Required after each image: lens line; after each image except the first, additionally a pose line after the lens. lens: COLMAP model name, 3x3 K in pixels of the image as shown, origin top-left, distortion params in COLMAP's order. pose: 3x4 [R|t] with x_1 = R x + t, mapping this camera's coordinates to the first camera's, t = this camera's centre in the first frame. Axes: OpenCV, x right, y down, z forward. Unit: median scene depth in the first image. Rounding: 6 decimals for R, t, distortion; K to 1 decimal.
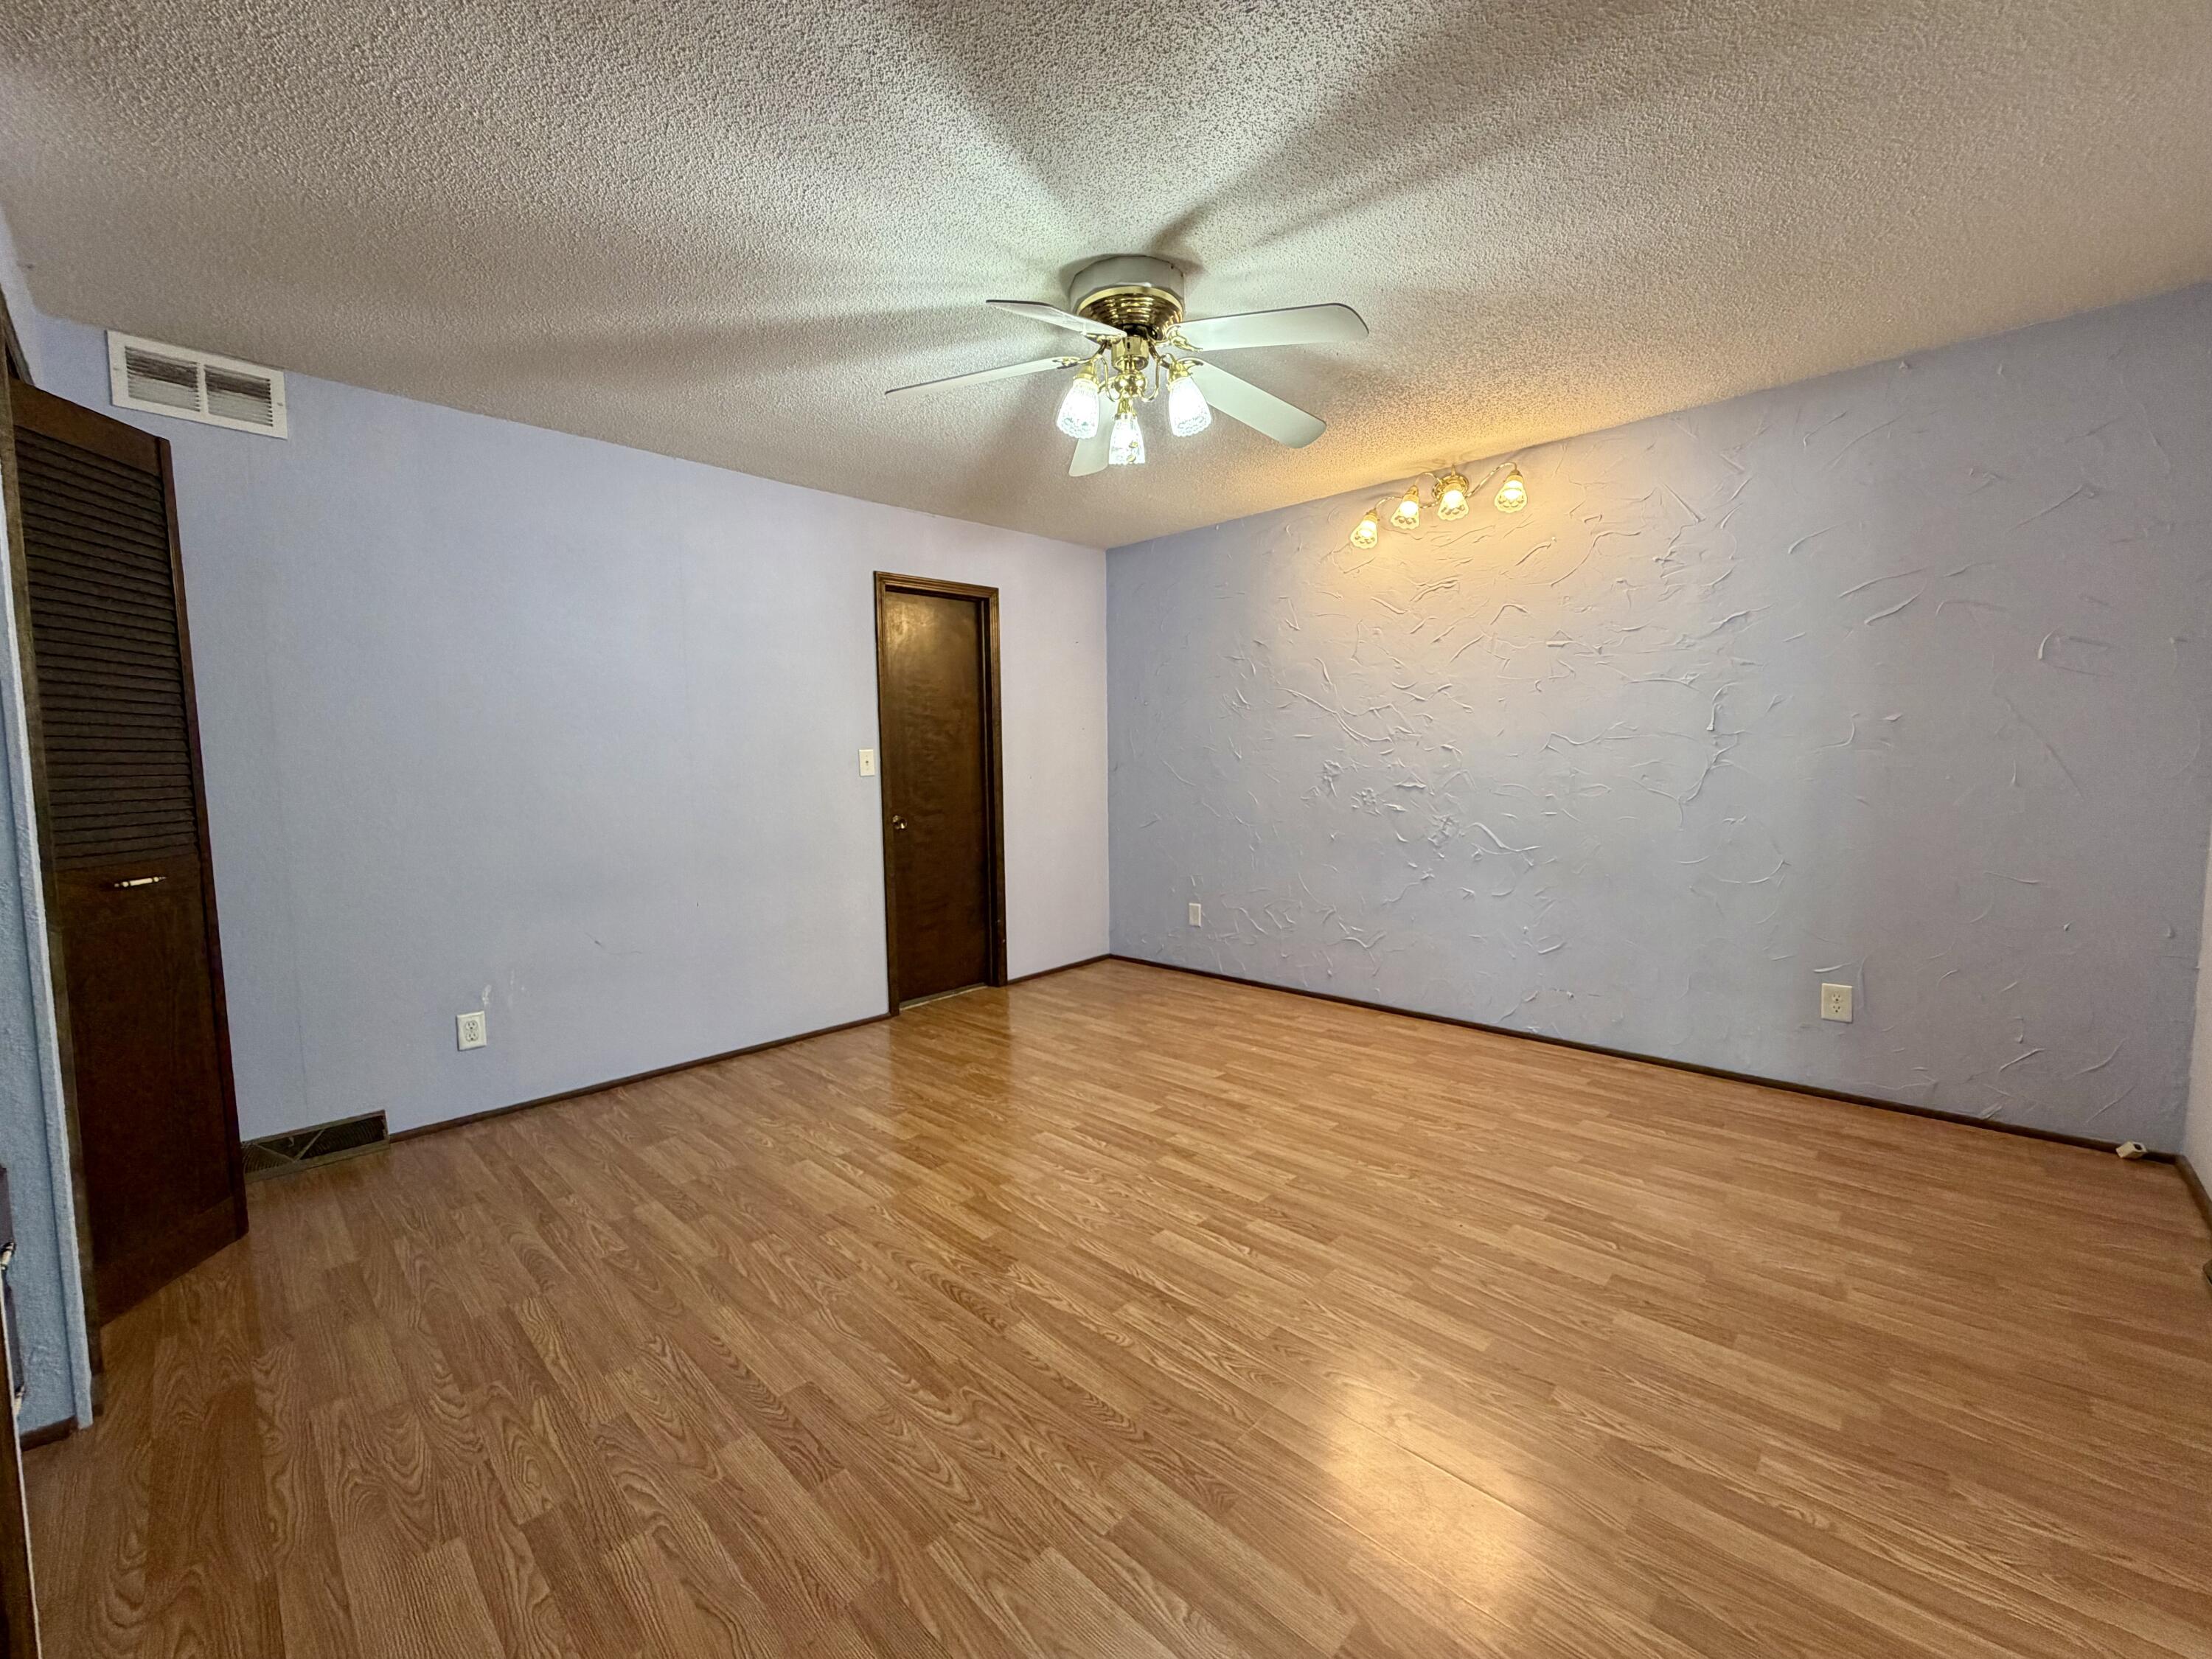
lens RADIAL K [[882.2, 0, 1107.0], [0, 882.2, 832.1], [0, 0, 1]] dist [-0.002484, -0.000302]
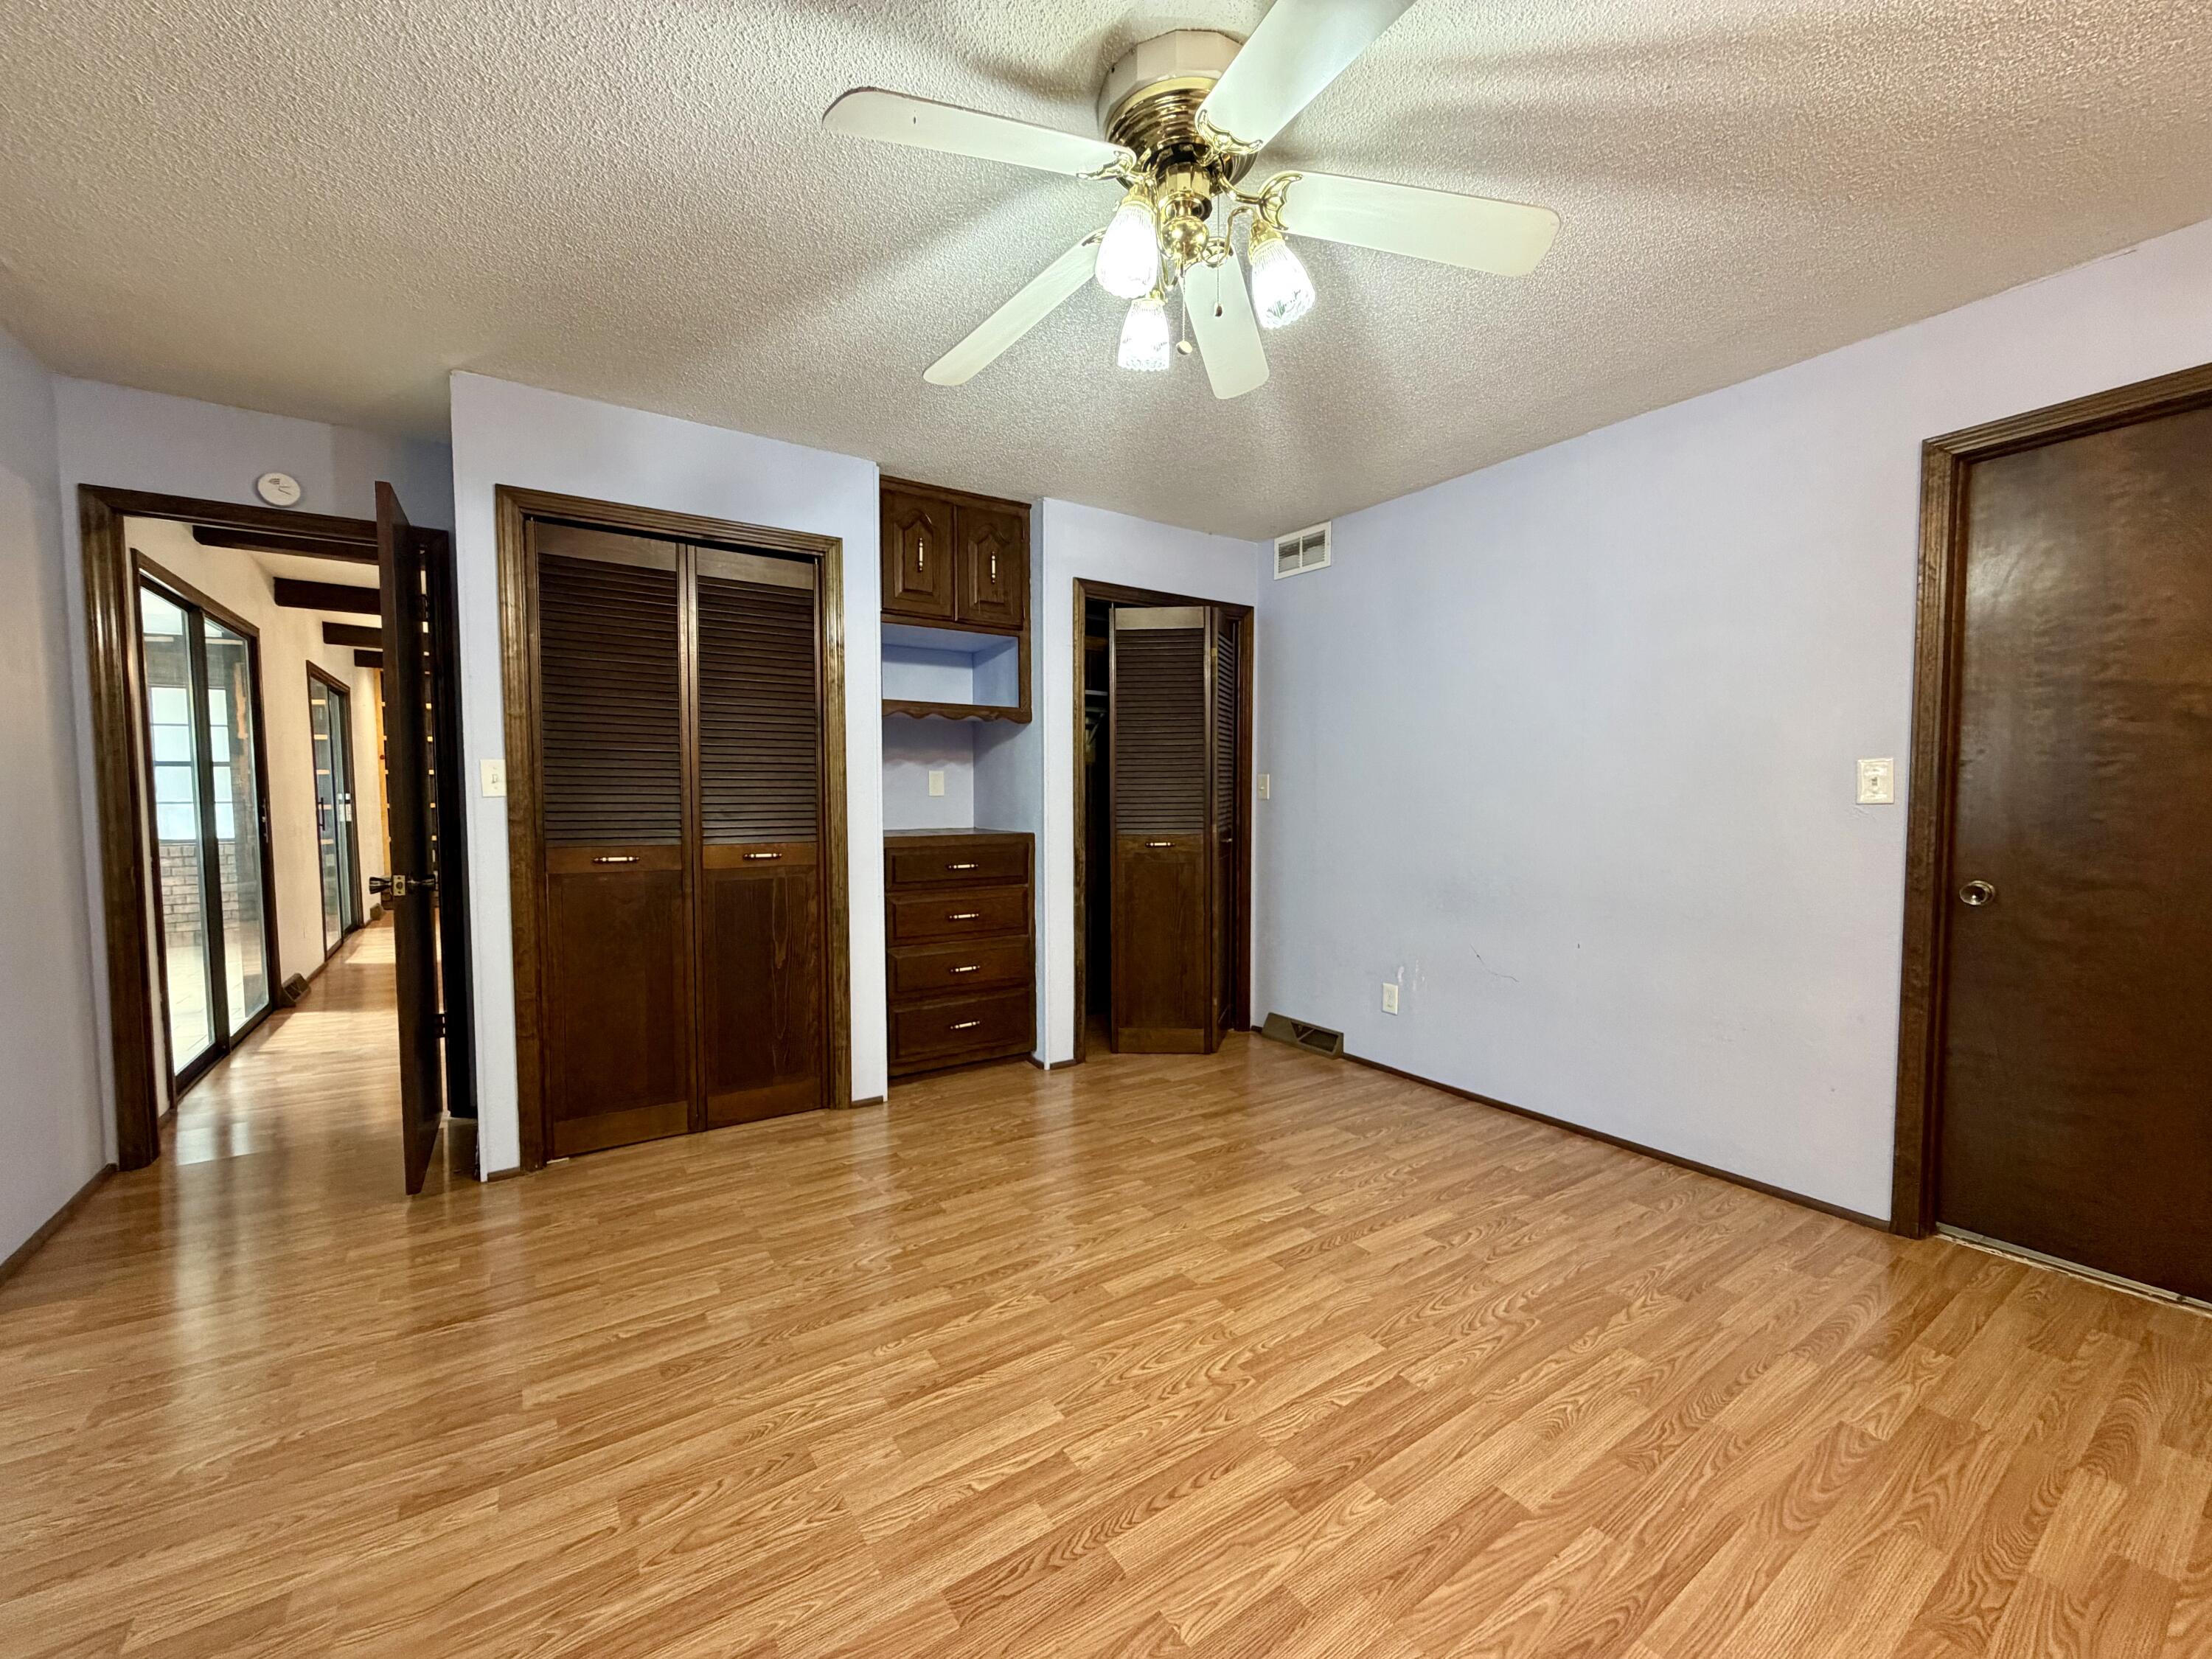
lens RADIAL K [[882.2, 0, 1100.5], [0, 882.2, 833.7], [0, 0, 1]] dist [-0.002484, -0.000302]
pose [[-0.217281, 0.062889, -0.974081, 0.668970], [-0.067940, 0.994528, 0.079364, -0.089797], [0.973742, 0.083423, -0.211819, 1.017157]]
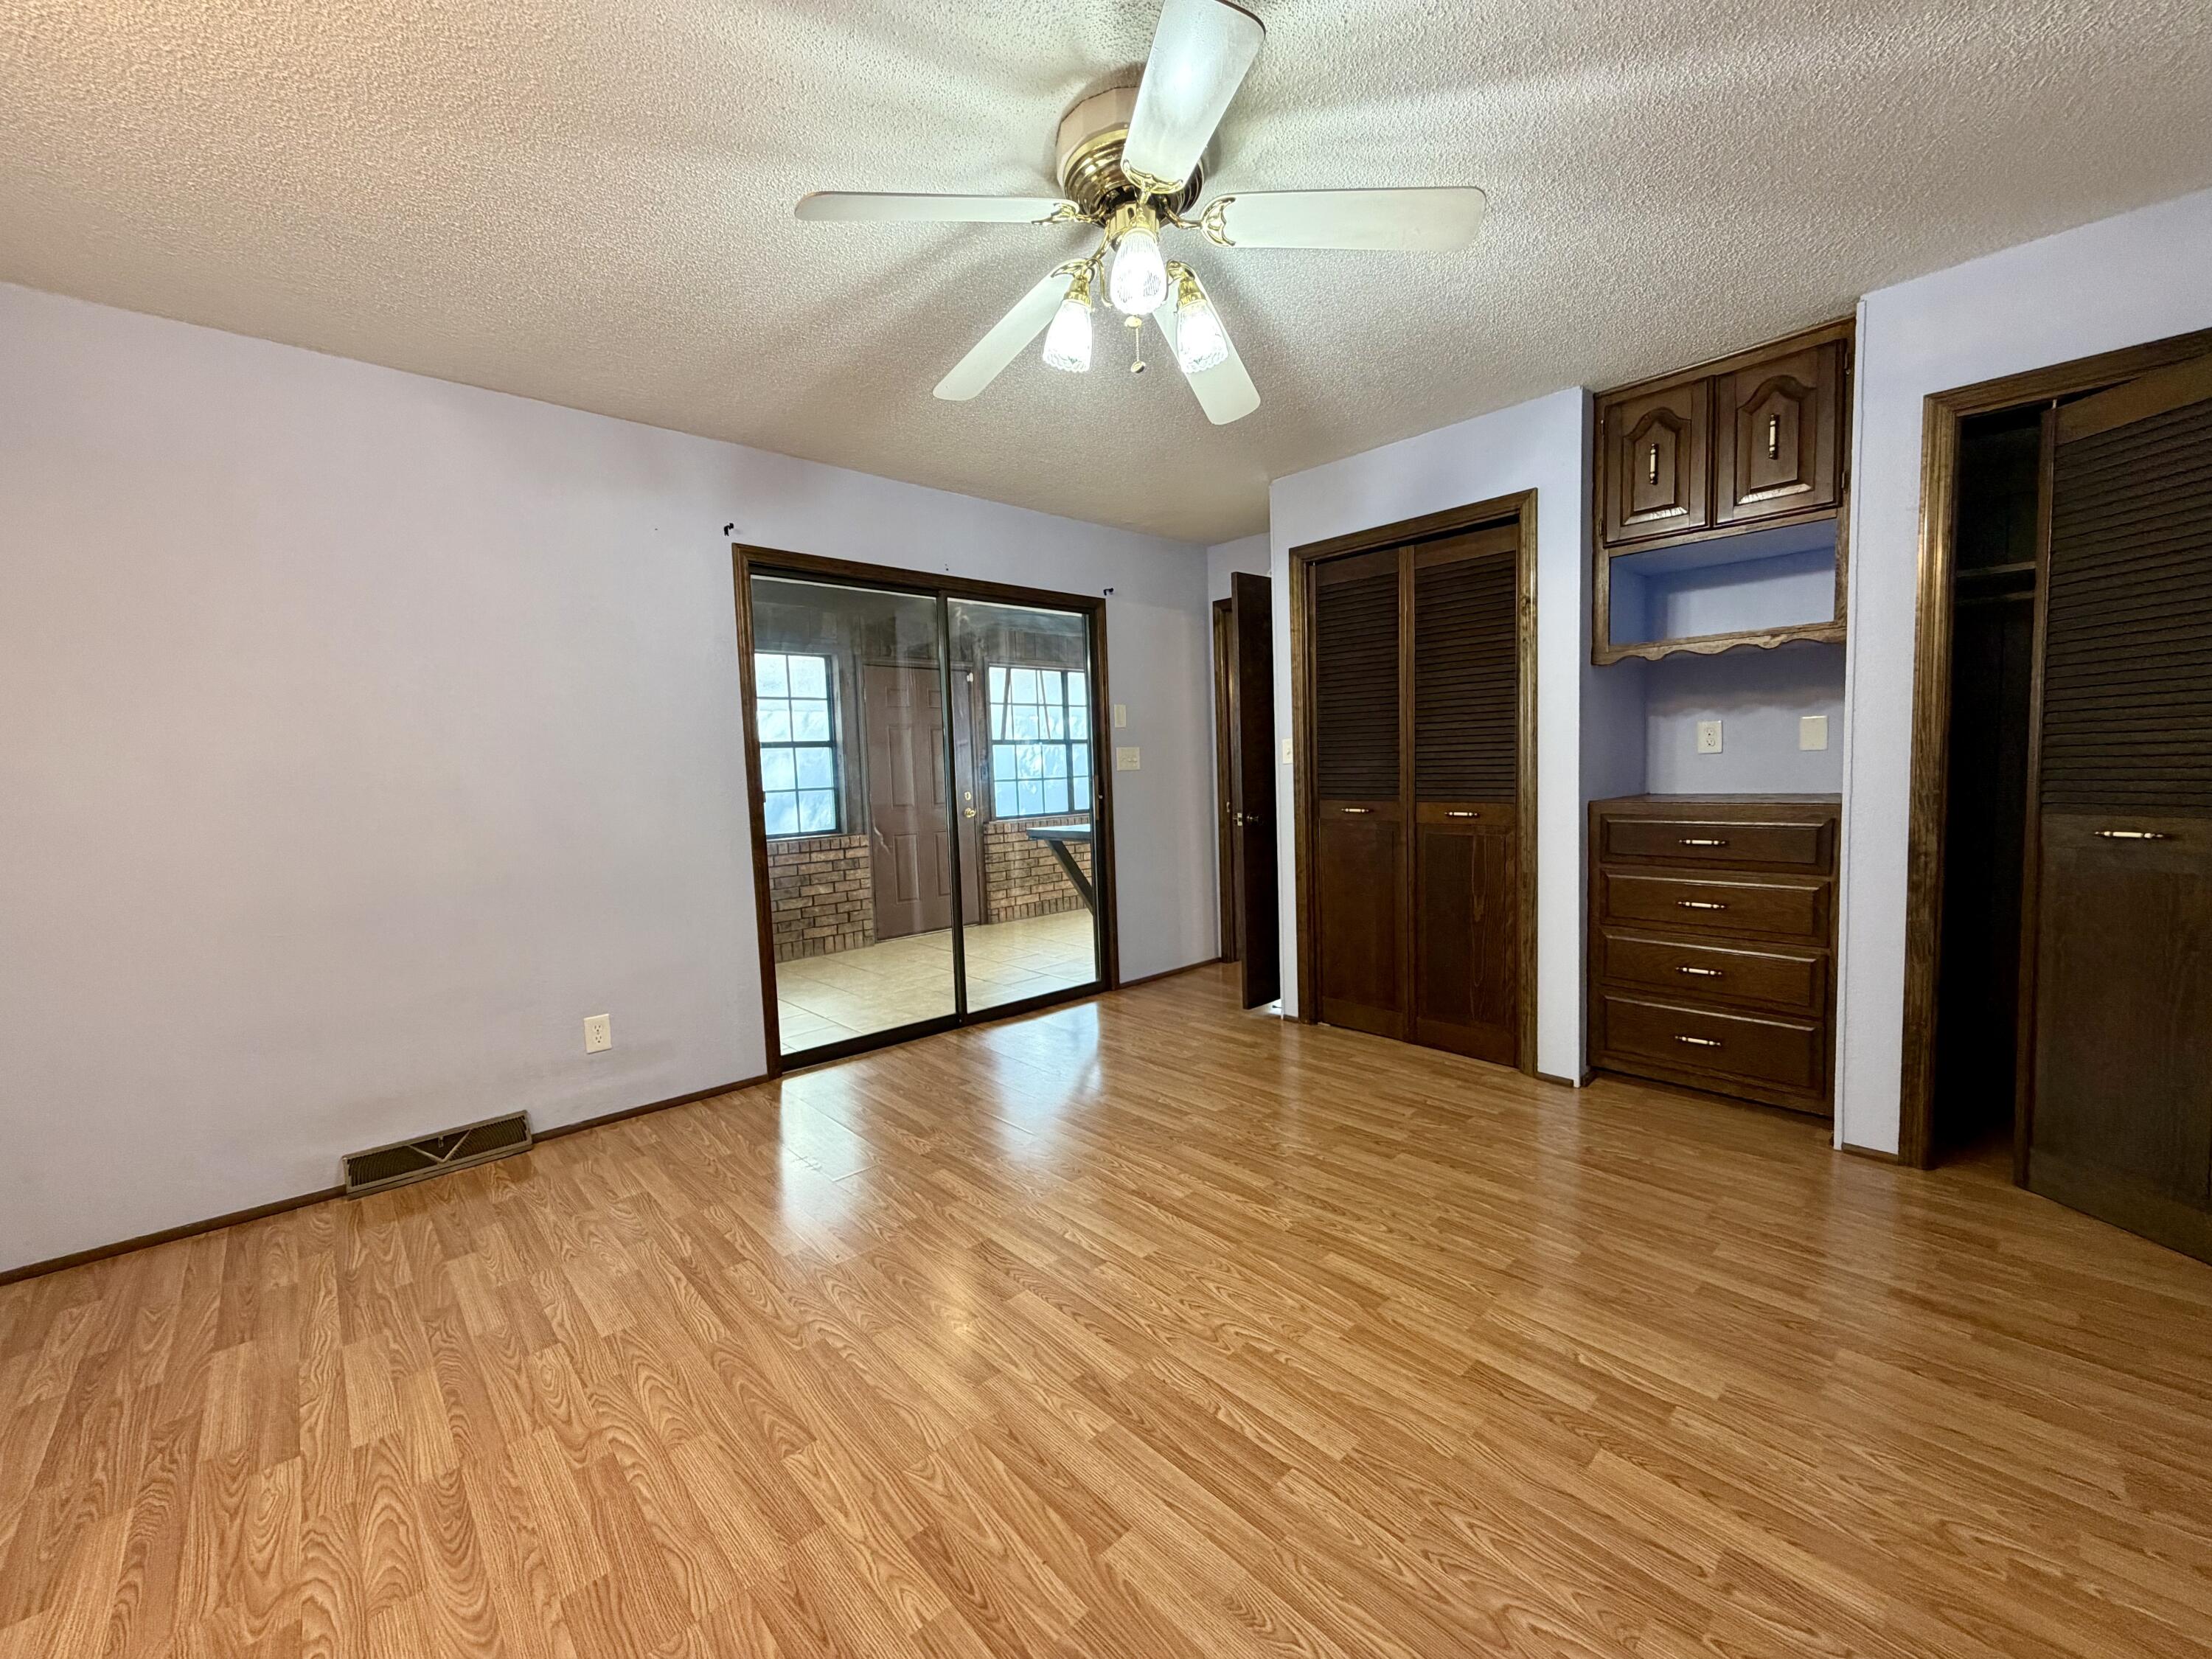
lens RADIAL K [[882.2, 0, 1098.5], [0, 882.2, 831.1], [0, 0, 1]] dist [-0.002484, -0.000302]
pose [[-0.996330, 0.042655, 0.074209, 0.020137], [0.053204, 0.987770, 0.146561, -0.128940], [-0.067050, 0.149972, -0.986414, 1.661385]]
